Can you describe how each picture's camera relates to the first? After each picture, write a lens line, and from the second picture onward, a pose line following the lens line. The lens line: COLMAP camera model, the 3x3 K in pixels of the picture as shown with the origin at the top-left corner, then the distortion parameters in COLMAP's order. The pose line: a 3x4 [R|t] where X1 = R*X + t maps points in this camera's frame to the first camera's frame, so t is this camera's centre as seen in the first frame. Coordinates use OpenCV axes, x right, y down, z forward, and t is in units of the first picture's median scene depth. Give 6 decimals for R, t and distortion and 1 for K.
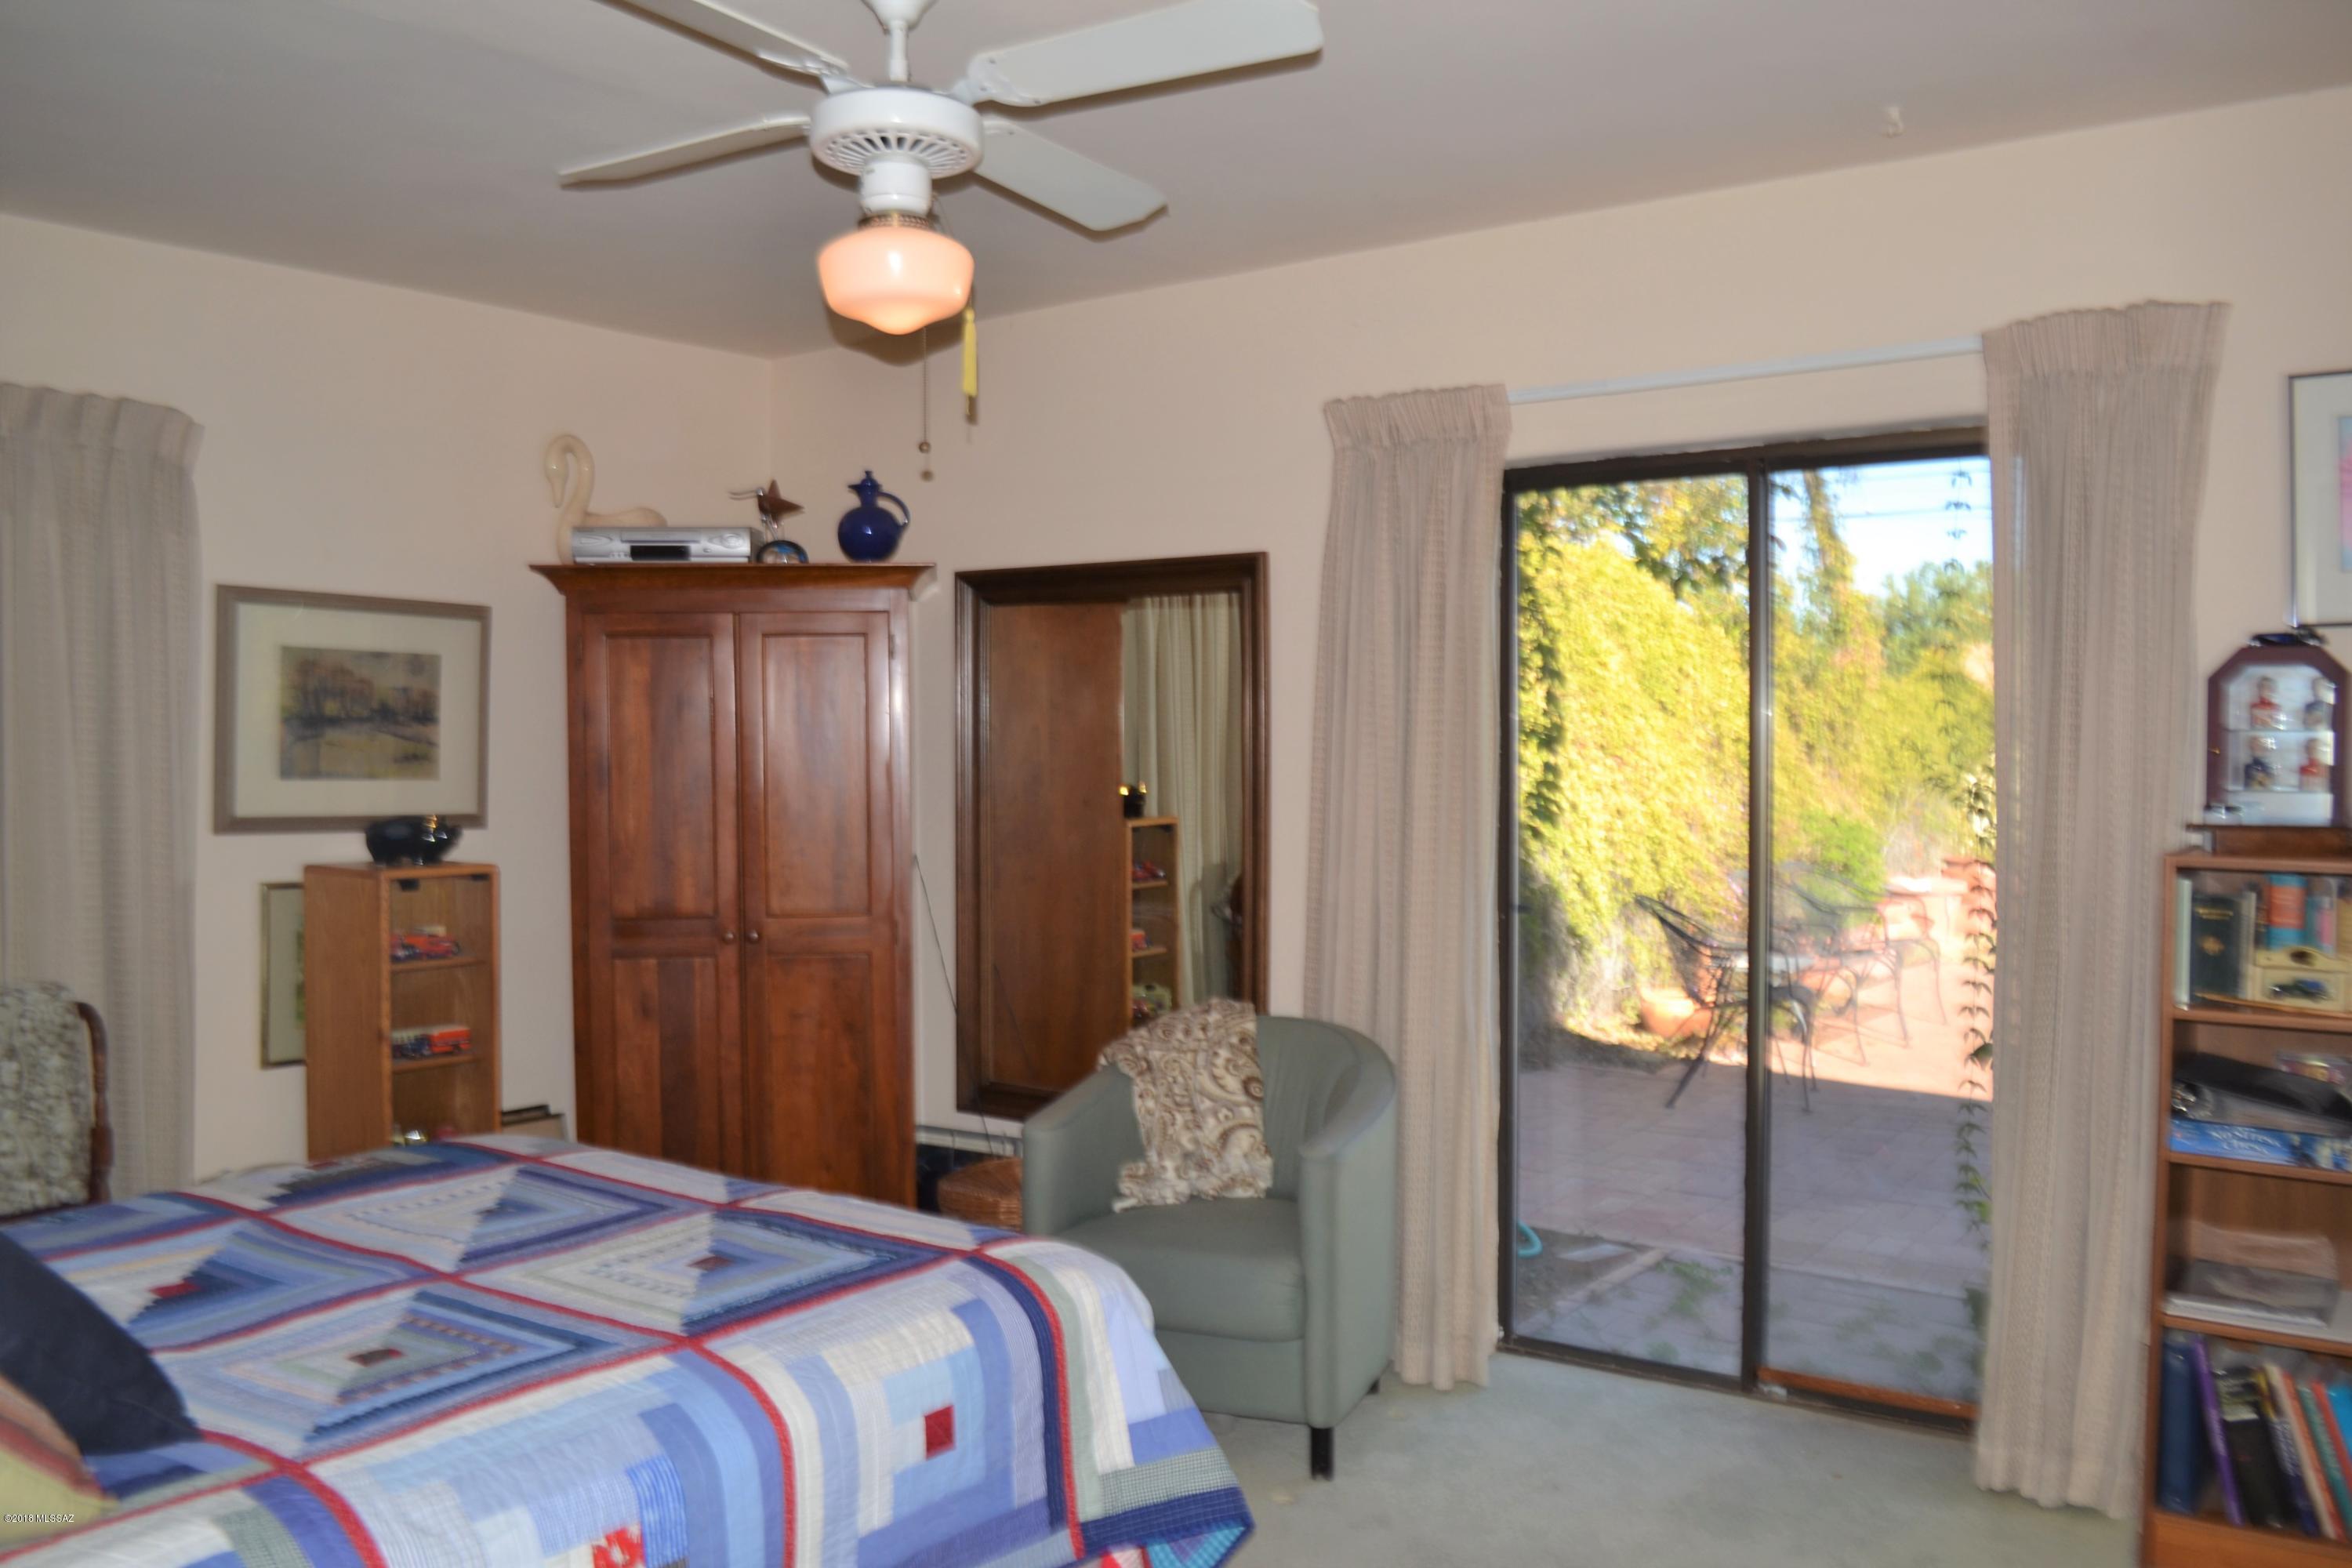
lens RADIAL K [[1851.5, 0, 1176.0], [0, 1851.5, 784.0], [0, 0, 1]] dist [-0.089892, 0.009337]
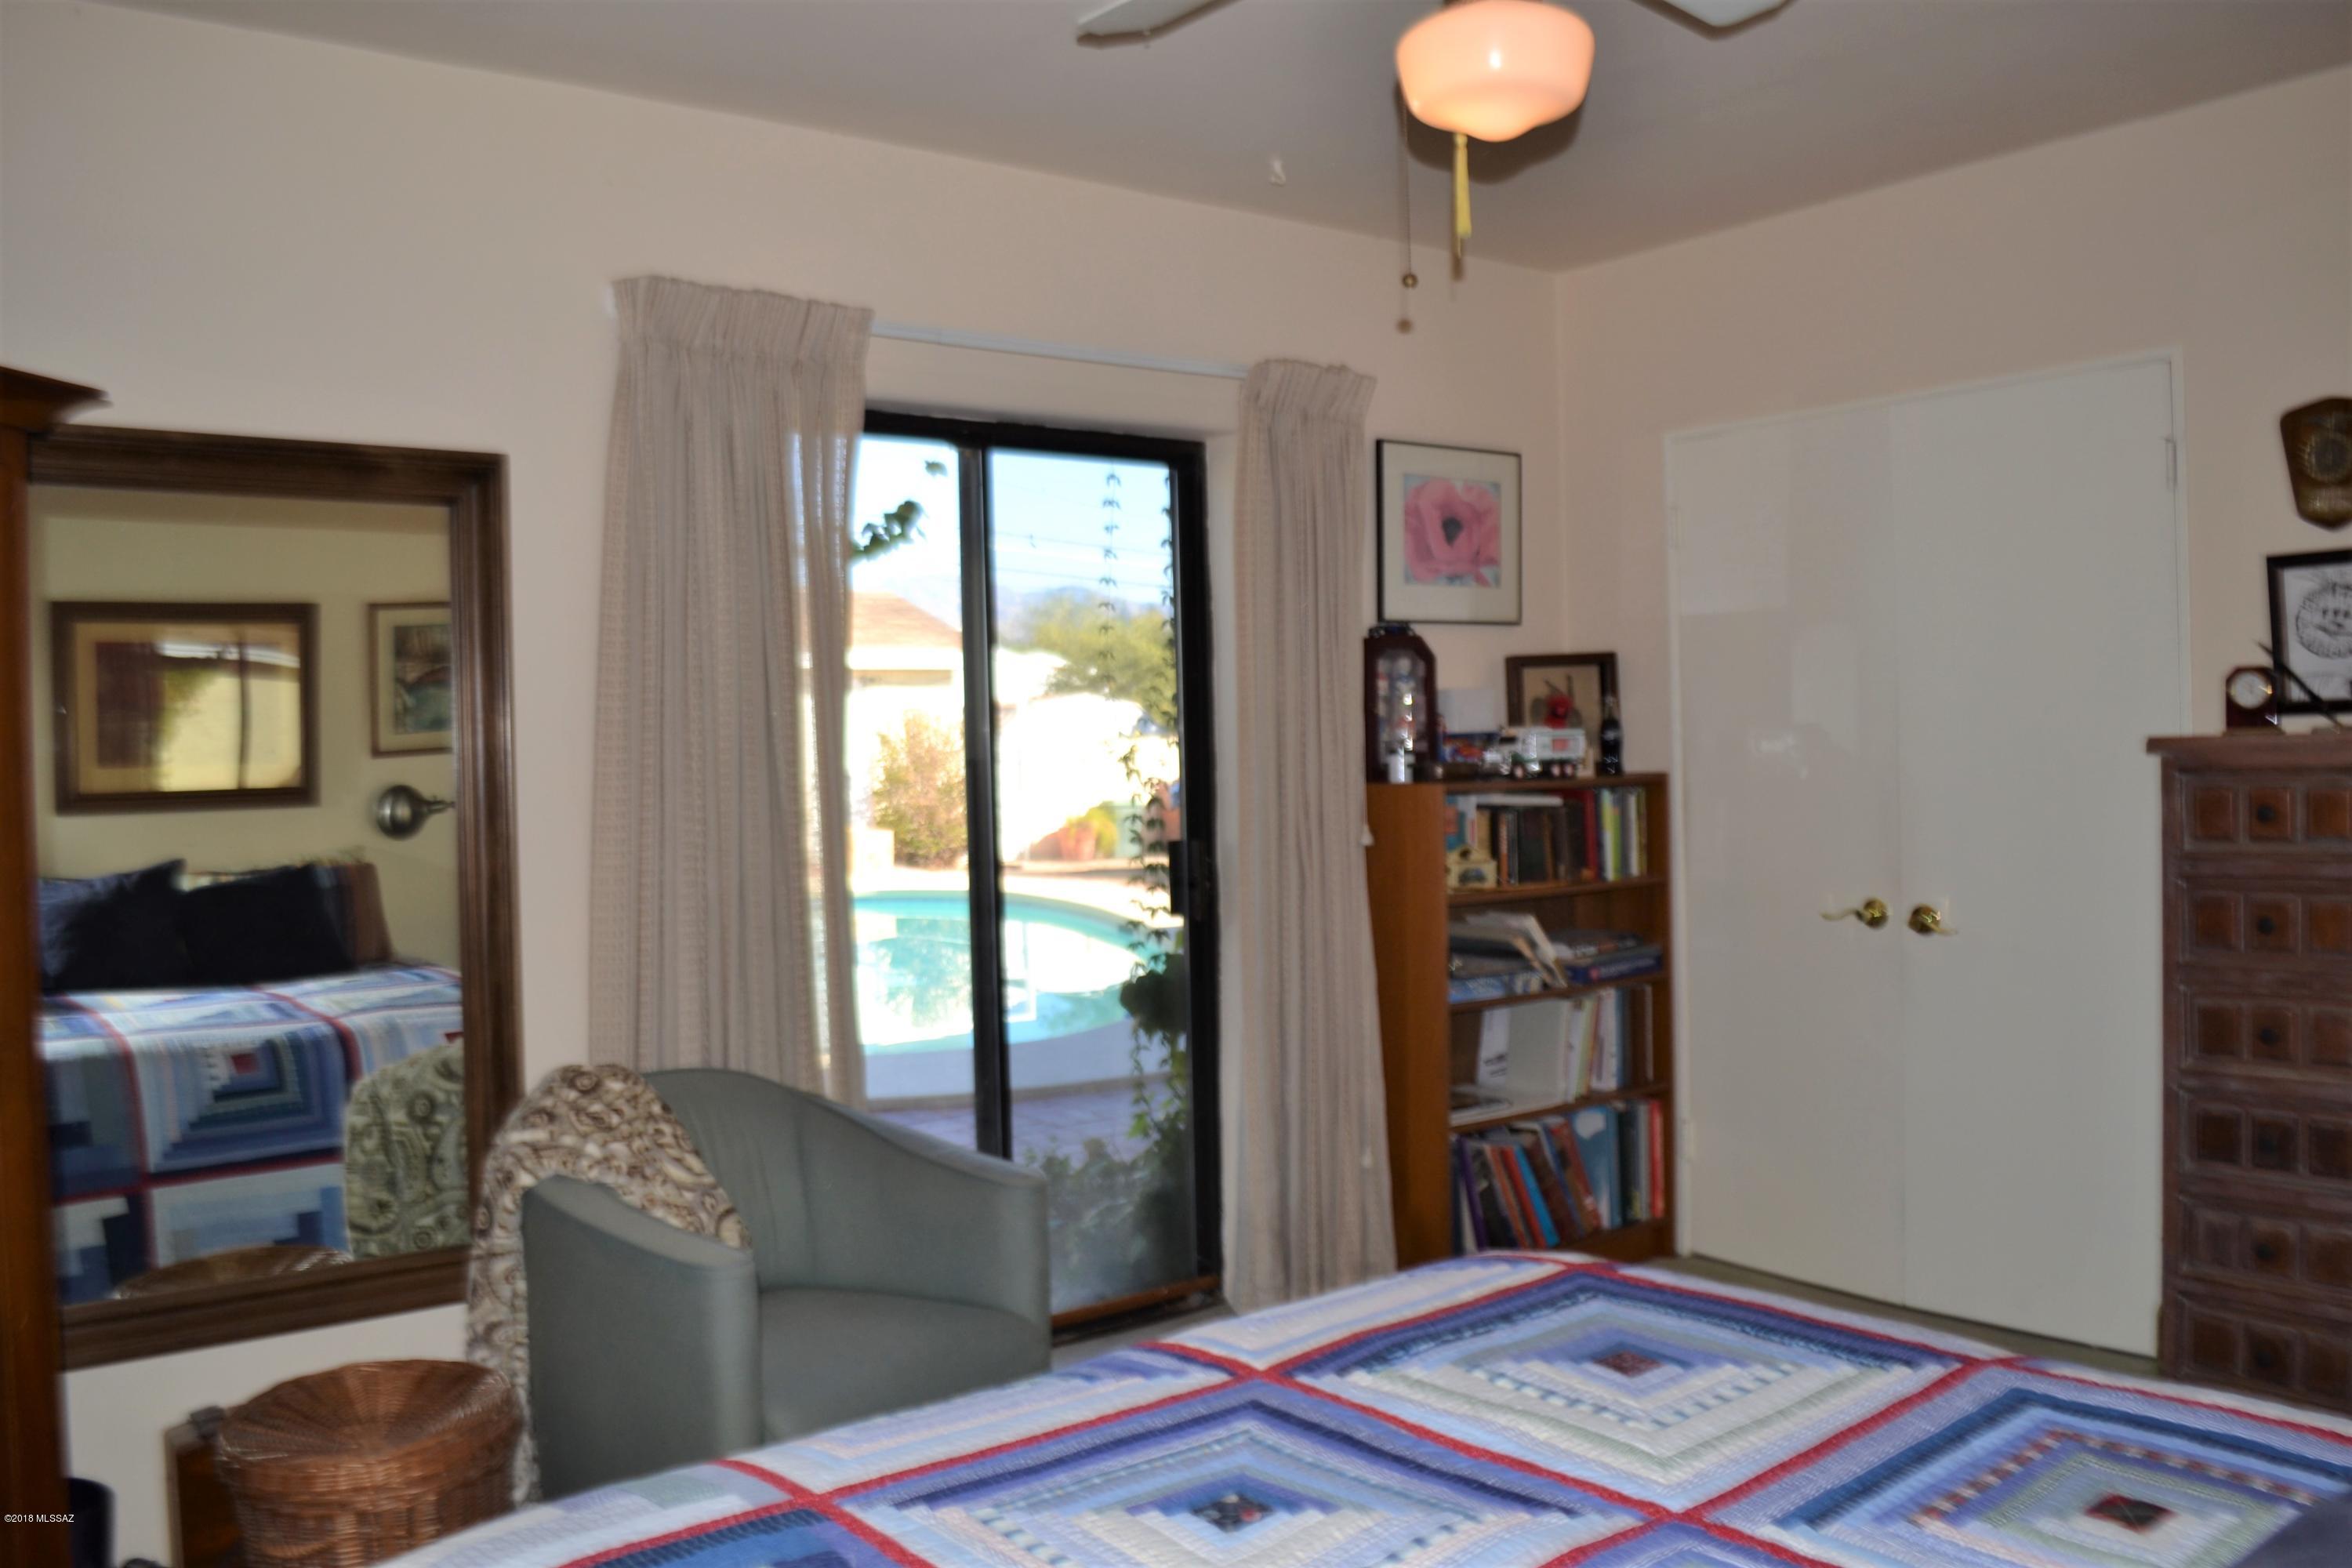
lens RADIAL K [[1851.5, 0, 1176.0], [0, 1851.5, 784.0], [0, 0, 1]] dist [-0.089892, 0.009337]
pose [[0.293503, -0.023513, 0.955669, -0.616250], [0.045352, 0.998914, 0.010648, 0.009563], [-0.954882, 0.040216, 0.294251, 0.587400]]
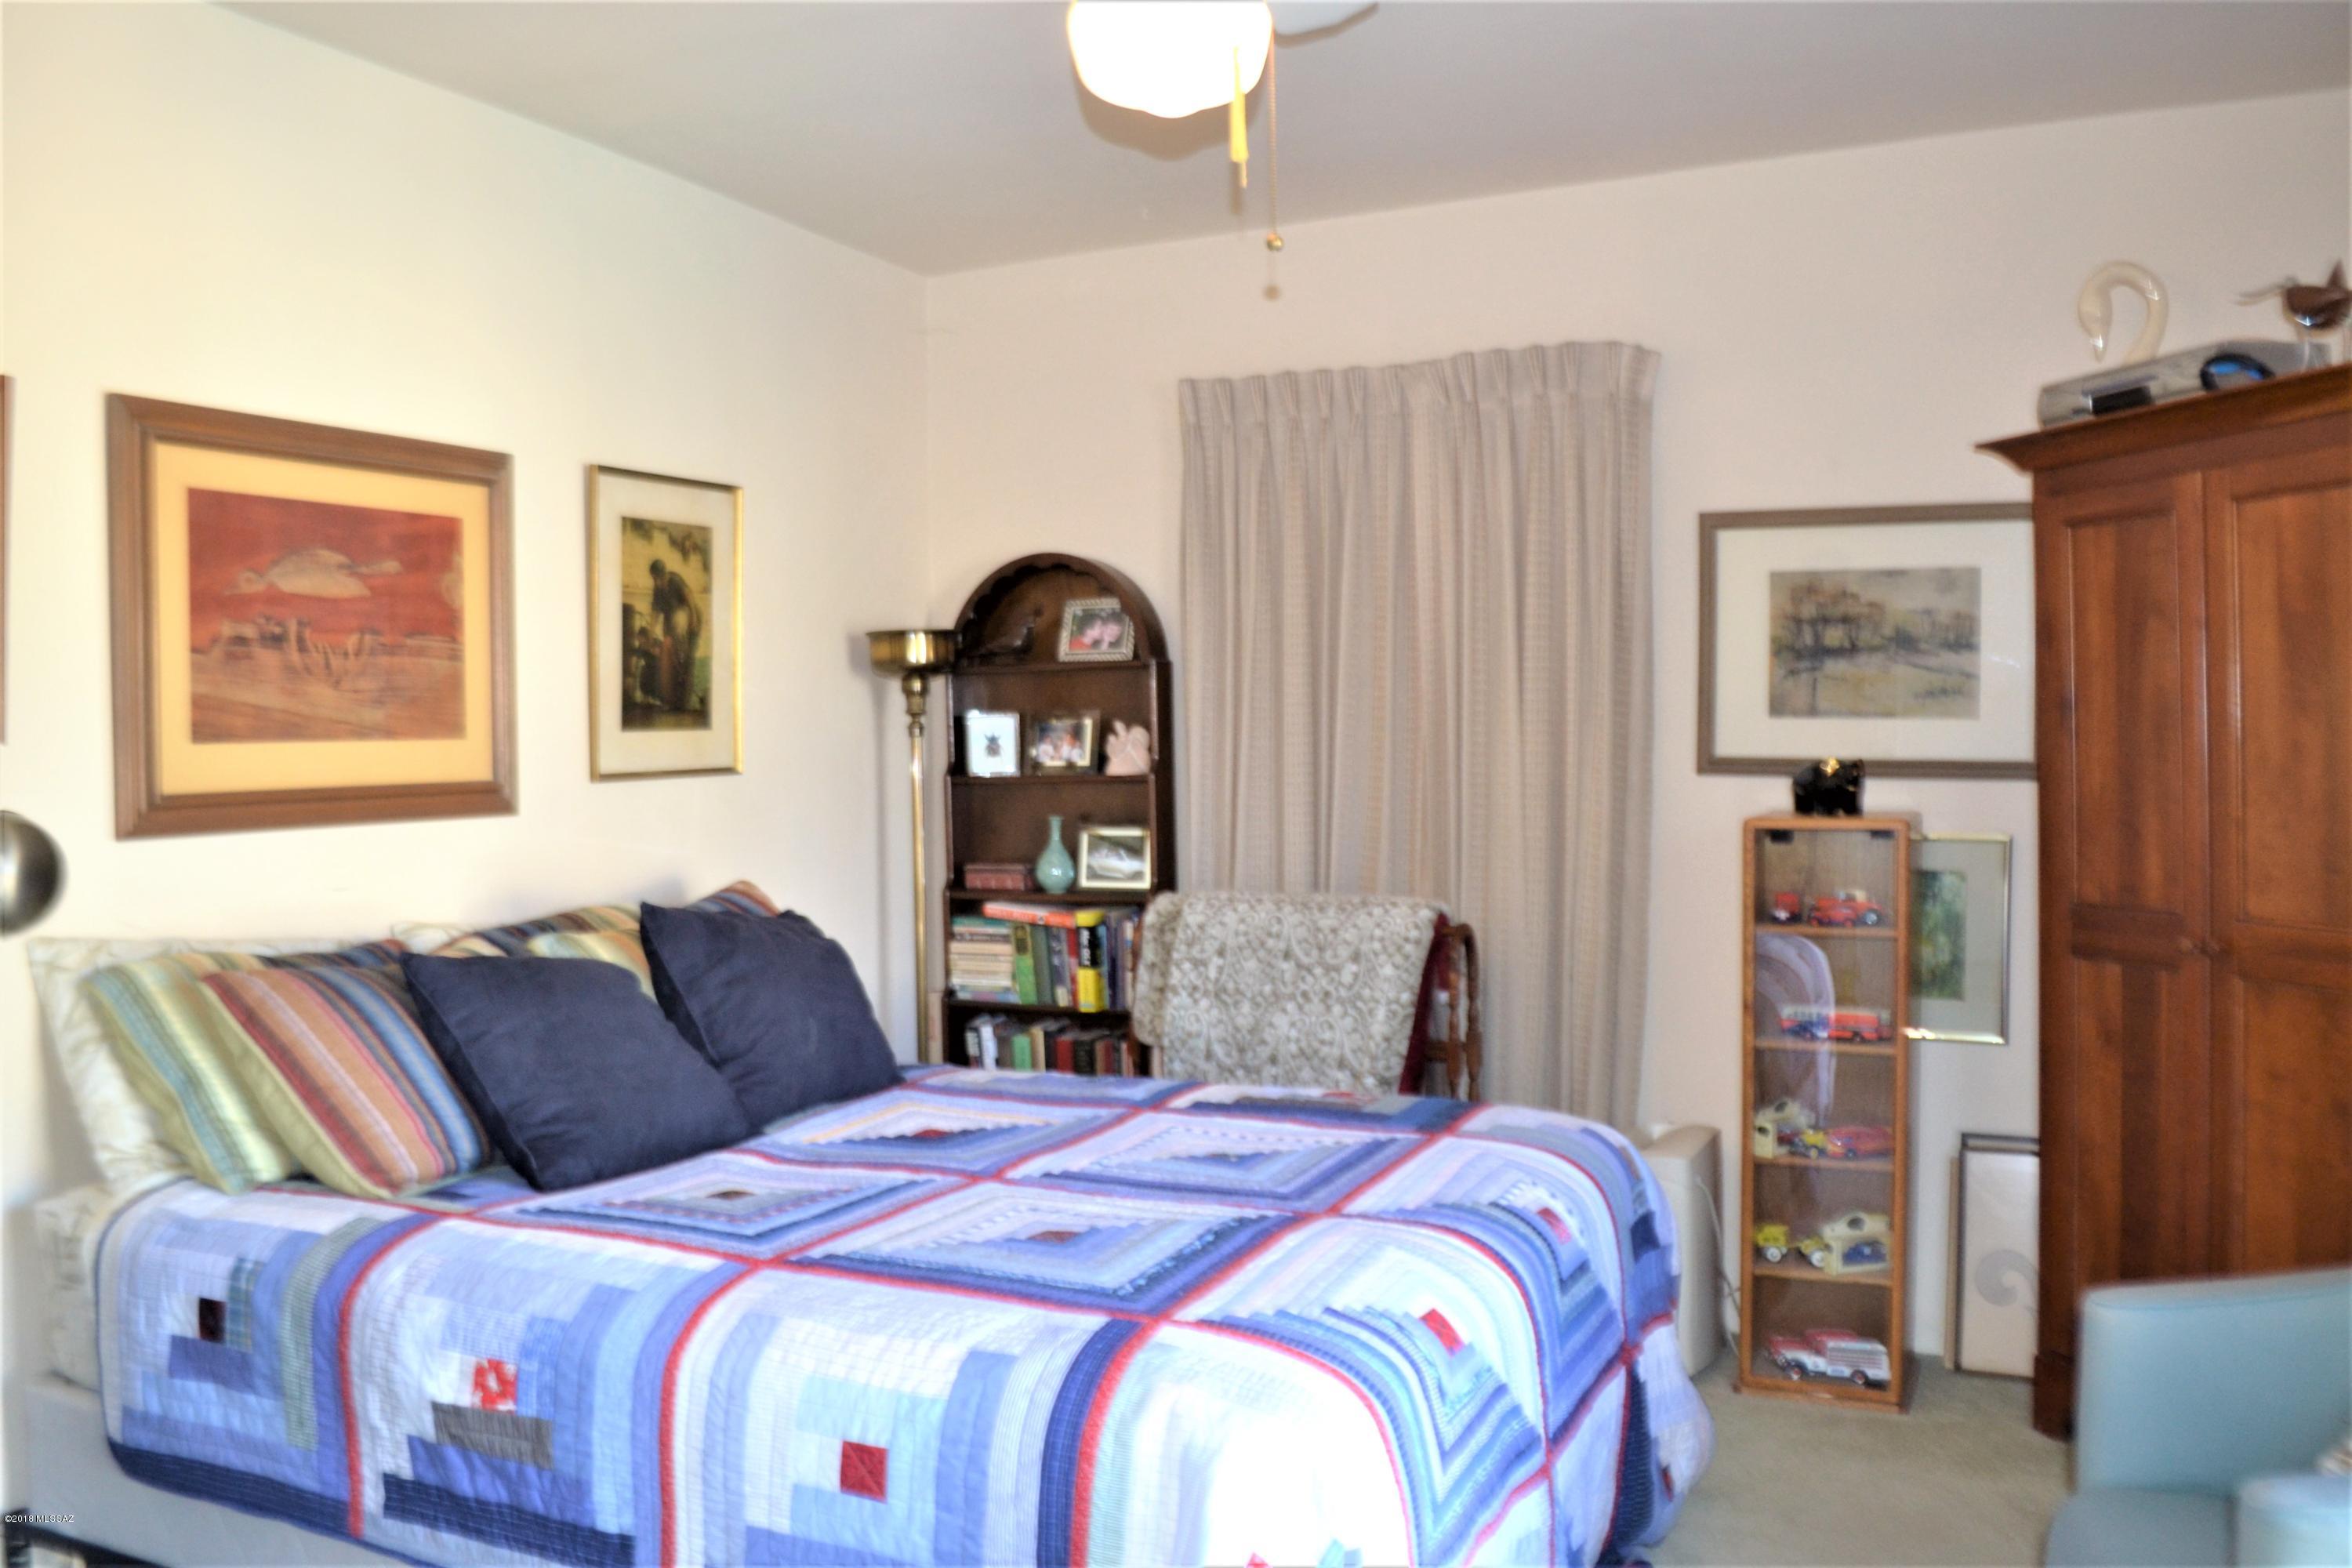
lens RADIAL K [[1890.4, 0, 1176.0], [0, 1890.4, 784.0], [0, 0, 1]] dist [0.008182, -0.200306]
pose [[0.166687, 0.028192, -0.985607, 0.413370], [-0.009221, 0.999592, 0.027033, 0.008323], [0.985967, 0.004582, 0.166879, 0.558676]]
